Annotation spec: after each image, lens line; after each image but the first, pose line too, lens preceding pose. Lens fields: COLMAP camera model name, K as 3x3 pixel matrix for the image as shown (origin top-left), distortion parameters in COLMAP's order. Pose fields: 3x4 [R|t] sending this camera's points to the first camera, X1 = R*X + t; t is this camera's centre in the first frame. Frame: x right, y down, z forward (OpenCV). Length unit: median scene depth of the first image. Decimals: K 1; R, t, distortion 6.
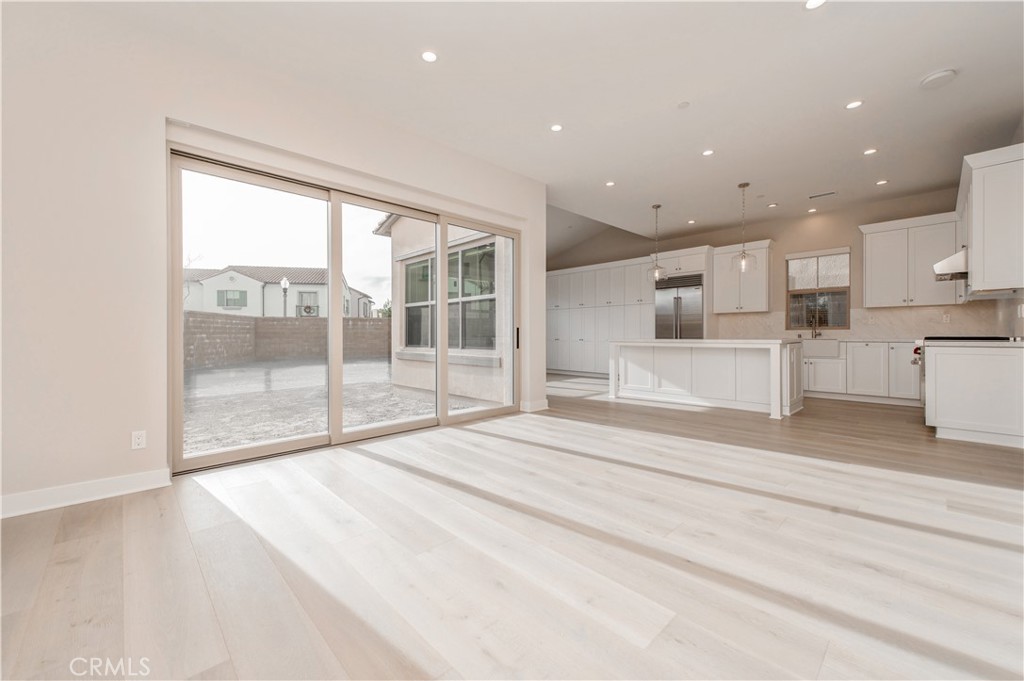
lens RADIAL K [[401.0, 0, 512.0], [0, 401.0, 340.5], [0, 0, 1]] dist [0.015090, -0.000514]
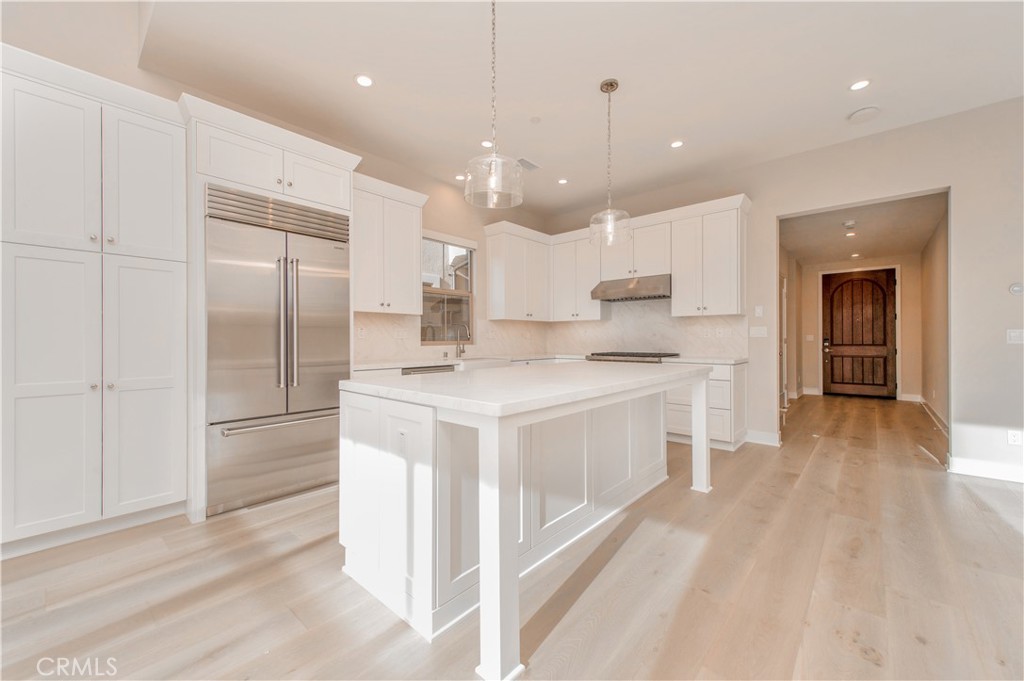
lens RADIAL K [[401.0, 0, 512.0], [0, 401.0, 340.5], [0, 0, 1]] dist [0.015090, -0.000514]
pose [[-0.082439, 0.003800, 0.996589, 0.032736], [0.024171, 0.999706, -0.001812, -0.030804], [-0.996303, 0.023939, -0.082507, 0.935523]]
